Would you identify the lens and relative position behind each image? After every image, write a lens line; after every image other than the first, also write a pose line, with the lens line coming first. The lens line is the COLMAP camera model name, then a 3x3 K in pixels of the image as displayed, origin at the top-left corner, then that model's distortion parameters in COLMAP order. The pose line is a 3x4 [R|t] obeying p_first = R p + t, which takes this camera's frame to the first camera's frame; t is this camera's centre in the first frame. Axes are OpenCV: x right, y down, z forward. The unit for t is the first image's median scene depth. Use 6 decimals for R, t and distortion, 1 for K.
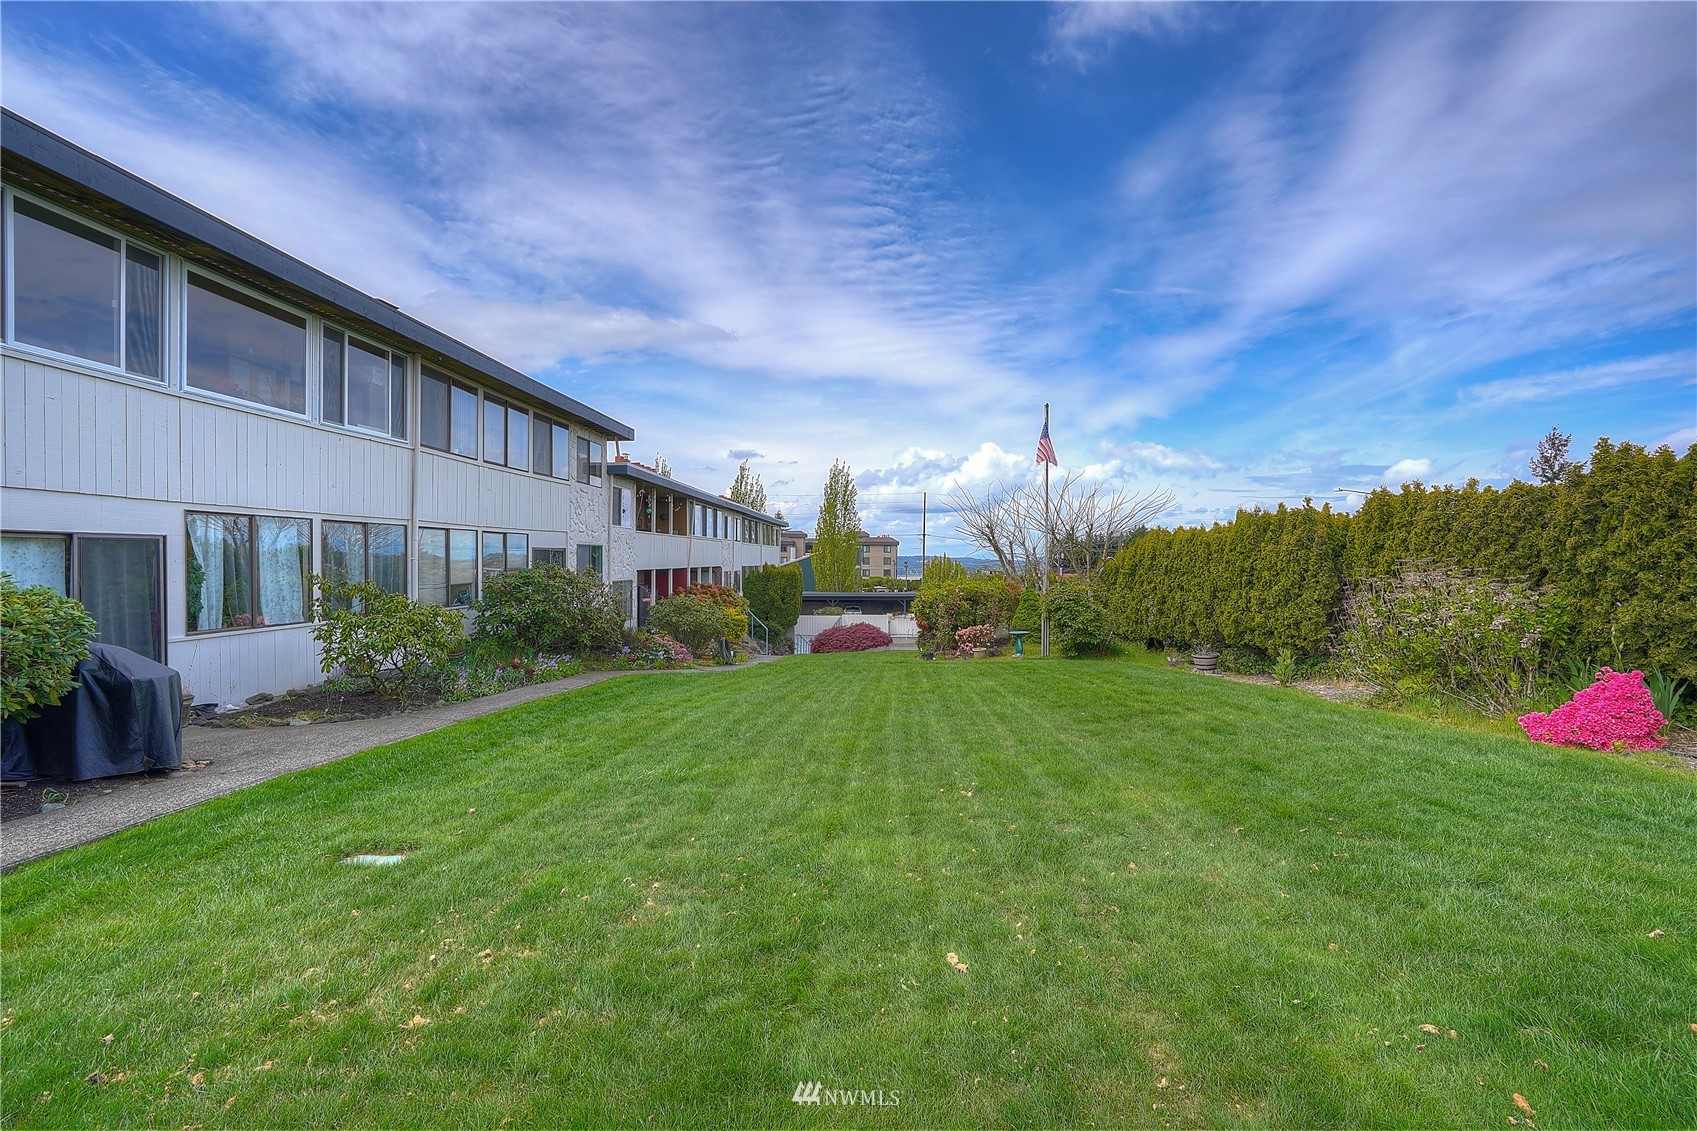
lens RADIAL K [[778.1, 0, 848.5], [0, 778.1, 565.5], [0, 0, 1]] dist [-0.063855, 0.019404]
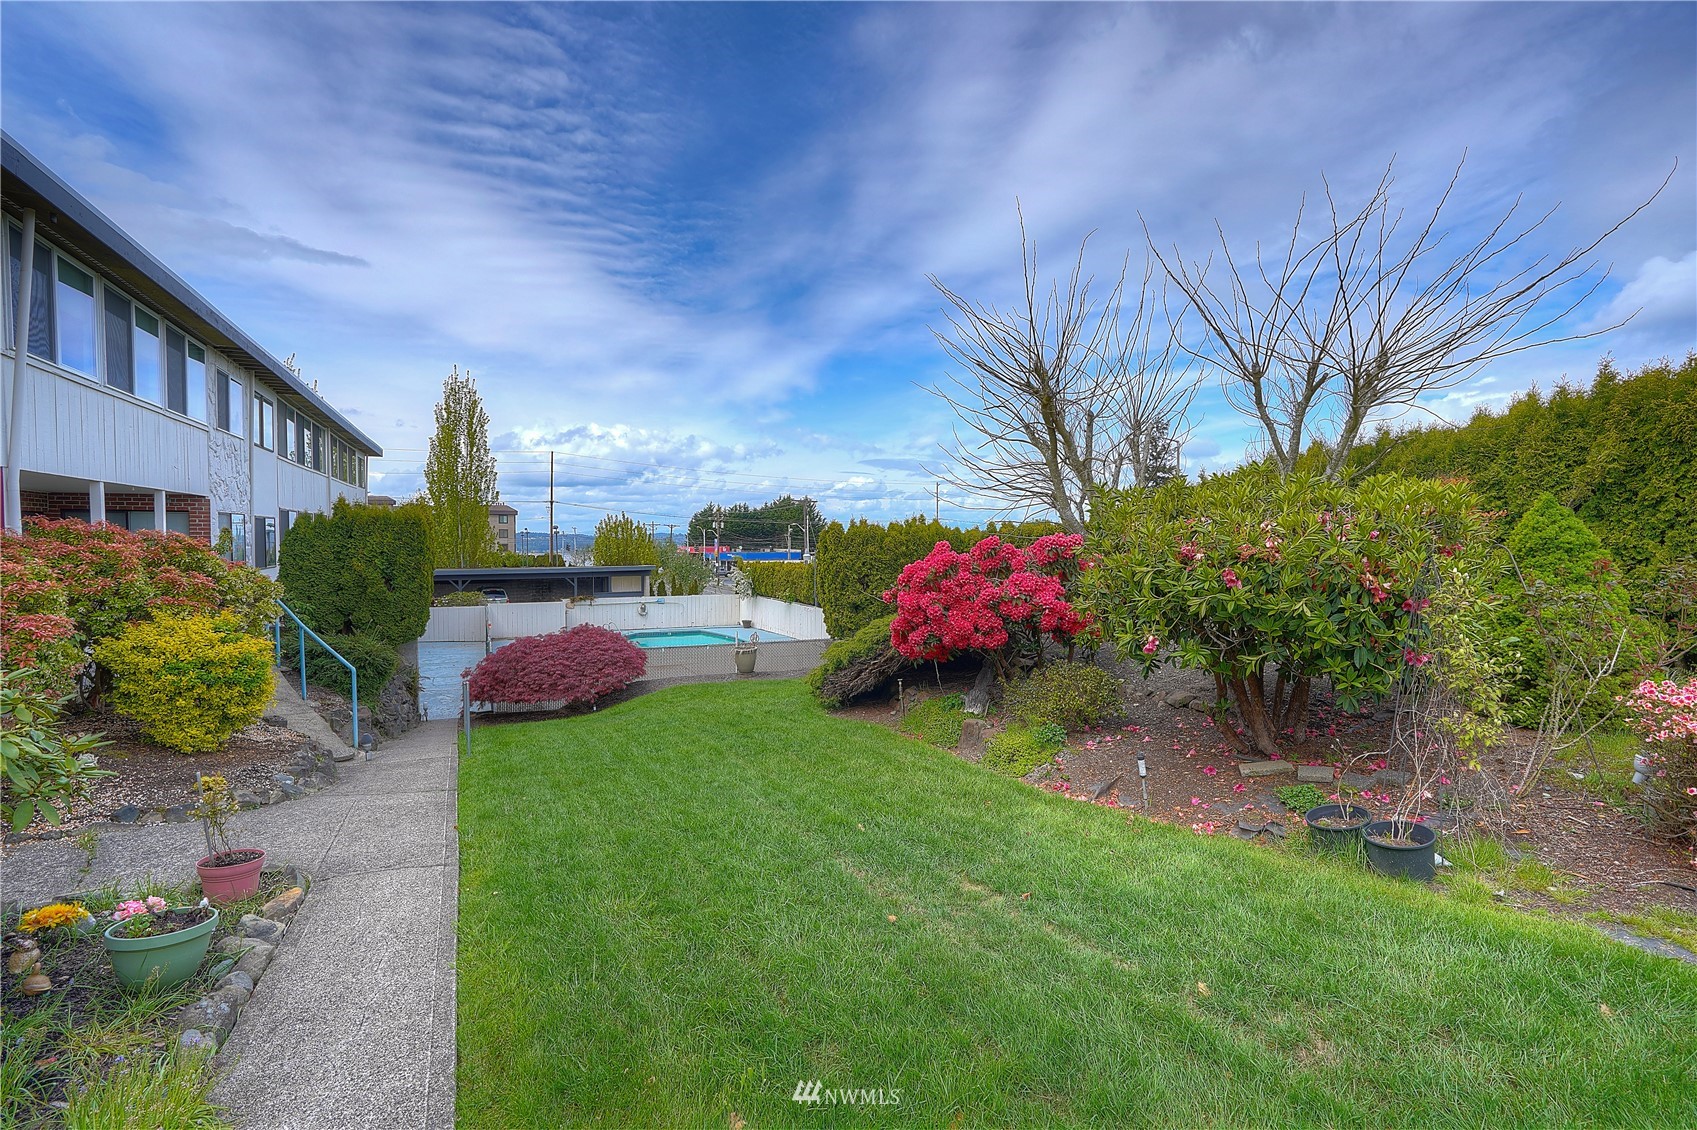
lens RADIAL K [[778.1, 0, 848.5], [0, 778.1, 565.0], [0, 0, 1]] dist [-0.063855, 0.019404]
pose [[0.881995, -0.018202, 0.470907, -0.034898], [0.004662, 0.999542, 0.029904, 0.014462], [-0.471236, -0.024180, 0.881676, 0.306782]]
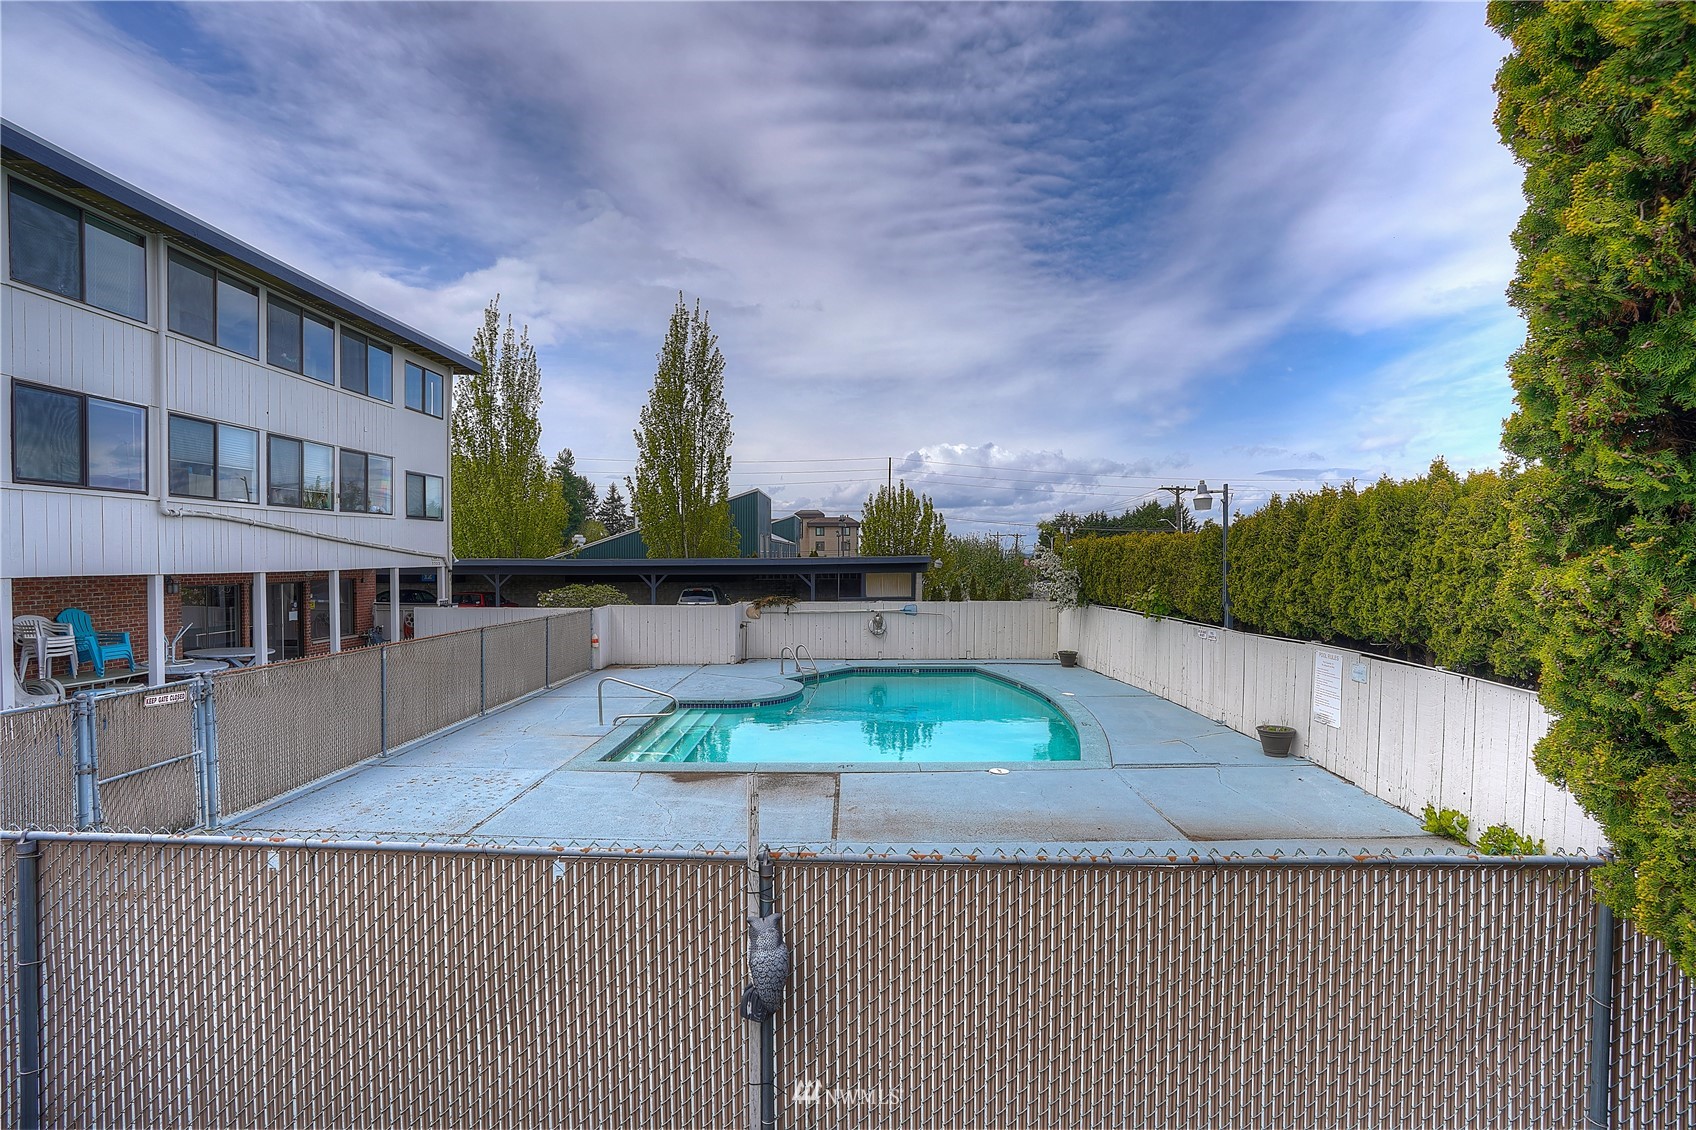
lens RADIAL K [[777.7, 0, 848.0], [0, 777.7, 565.0], [0, 0, 1]] dist [-0.063855, 0.019404]
pose [[0.999360, -0.008149, 0.034825, 0.080266], [0.008021, 0.999961, 0.003792, 0.038694], [-0.034855, -0.003510, 0.999386, 0.569173]]
